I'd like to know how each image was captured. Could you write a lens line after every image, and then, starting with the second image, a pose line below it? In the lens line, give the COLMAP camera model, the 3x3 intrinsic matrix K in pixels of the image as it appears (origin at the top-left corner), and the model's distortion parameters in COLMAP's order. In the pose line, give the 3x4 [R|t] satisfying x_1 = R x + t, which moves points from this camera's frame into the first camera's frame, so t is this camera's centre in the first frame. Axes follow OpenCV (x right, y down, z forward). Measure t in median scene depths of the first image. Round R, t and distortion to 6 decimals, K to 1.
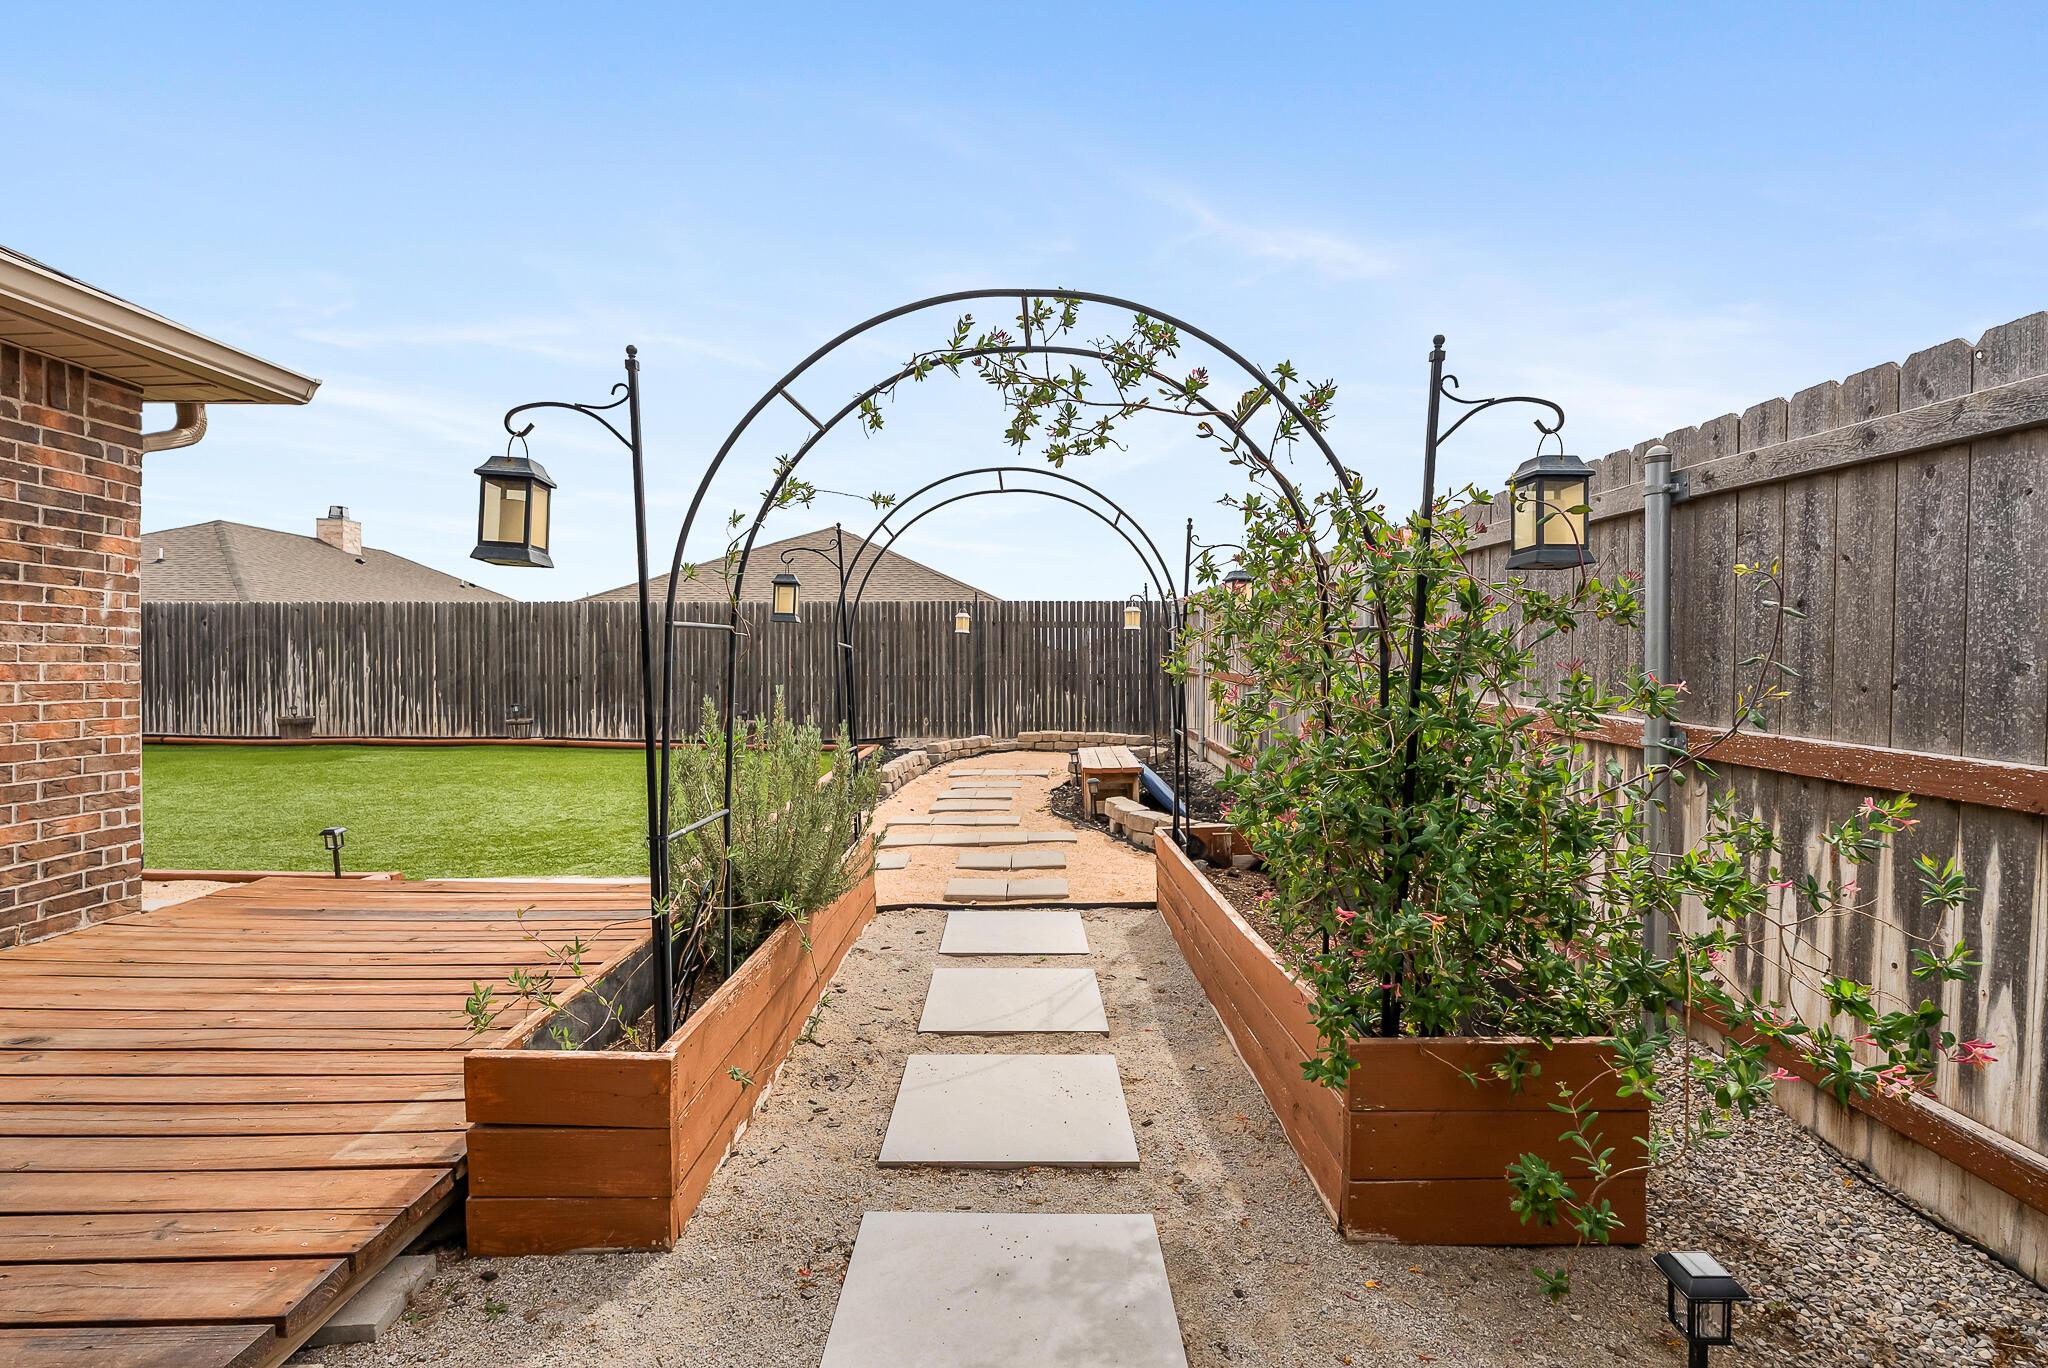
lens RADIAL K [[952.5, 0, 1019.0], [0, 952.5, 688.3], [0, 0, 1]] dist [-0.003375, -0.000324]
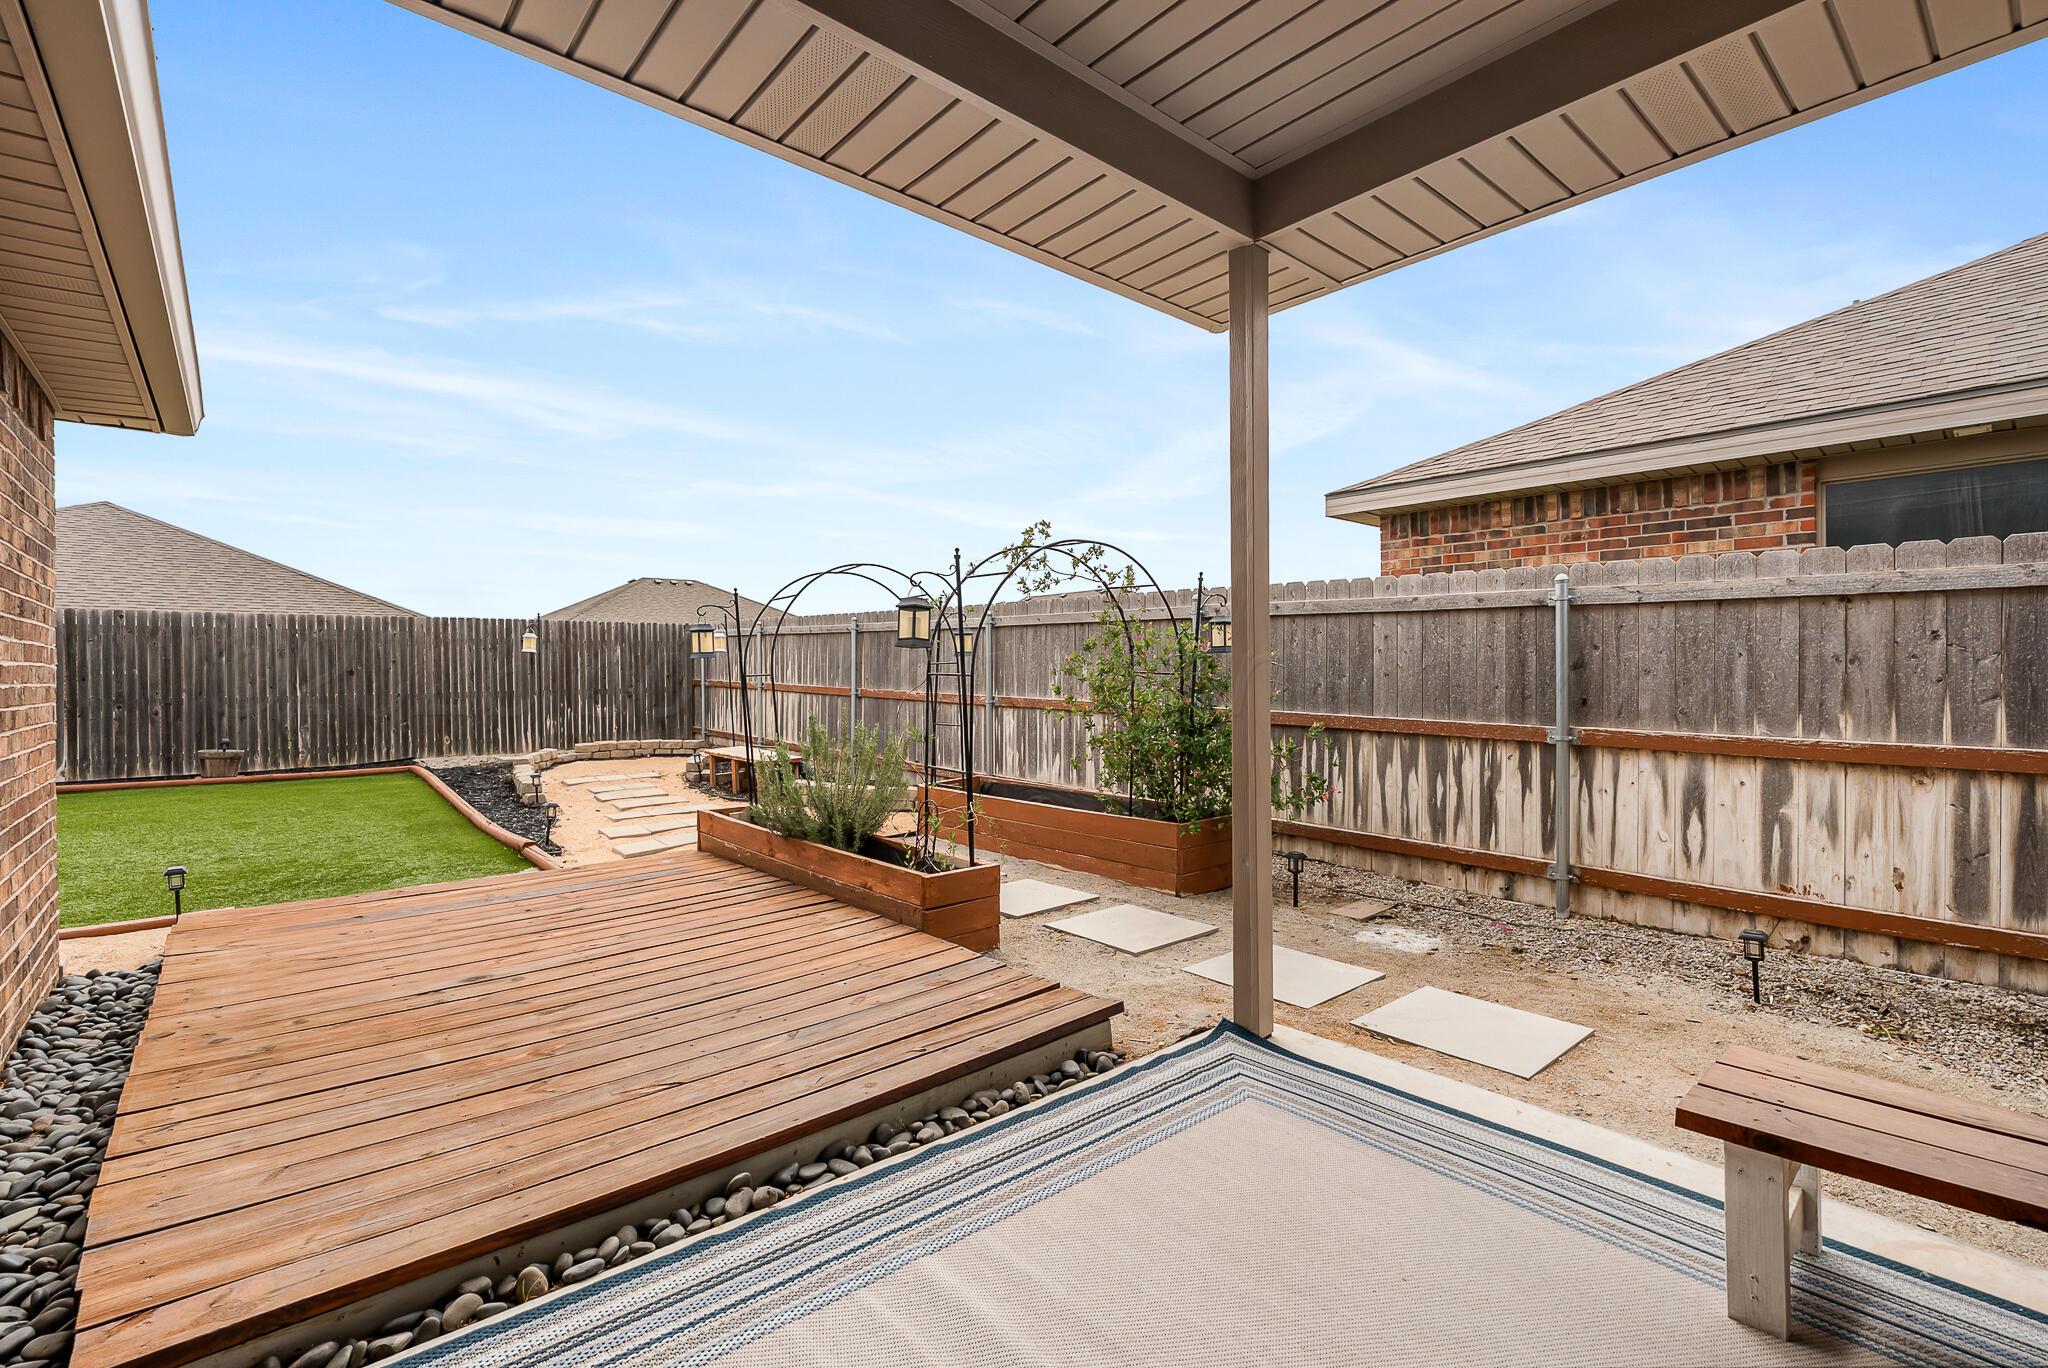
lens RADIAL K [[924.0, 0, 1028.6], [0, 924.0, 678.4], [0, 0, 1]] dist [-0.001518, -0.000019]
pose [[0.749255, -0.013338, 0.662147, -0.278109], [0.024627, 0.999667, -0.007729, -0.006680], [-0.661823, 0.022097, 0.749334, -0.113265]]
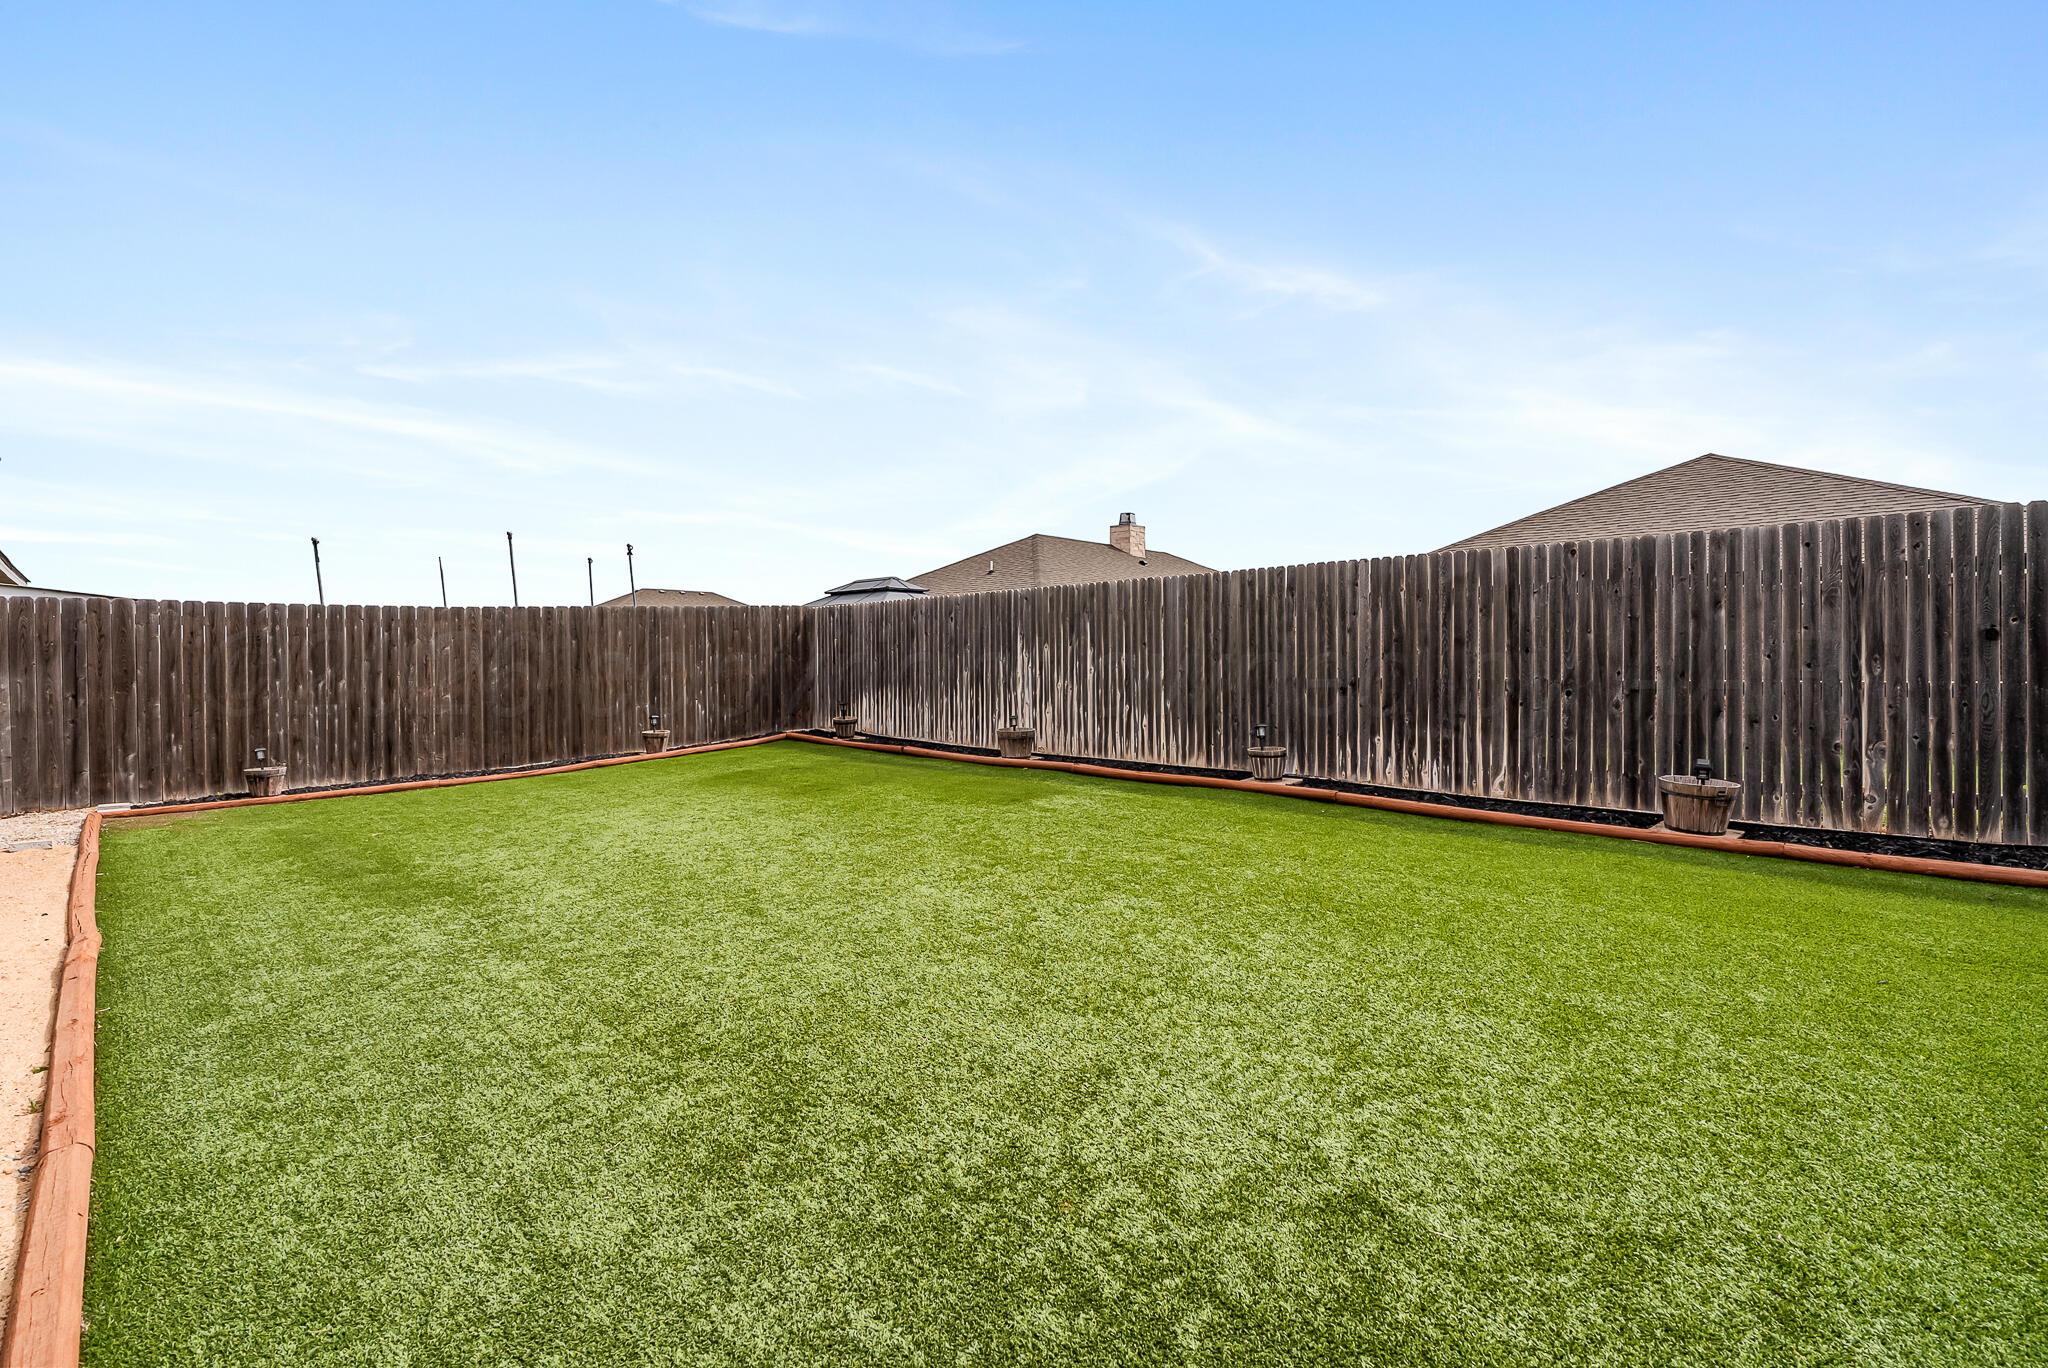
lens RADIAL K [[919.6, 0, 1030.4], [0, 919.6, 662.7], [0, 0, 1]] dist [-0.003099, -0.000418]
pose [[0.725542, -0.005673, -0.688155, -0.205335], [-0.009790, 0.999780, -0.018563, -0.011588], [0.688109, 0.020206, 0.725326, 0.422695]]
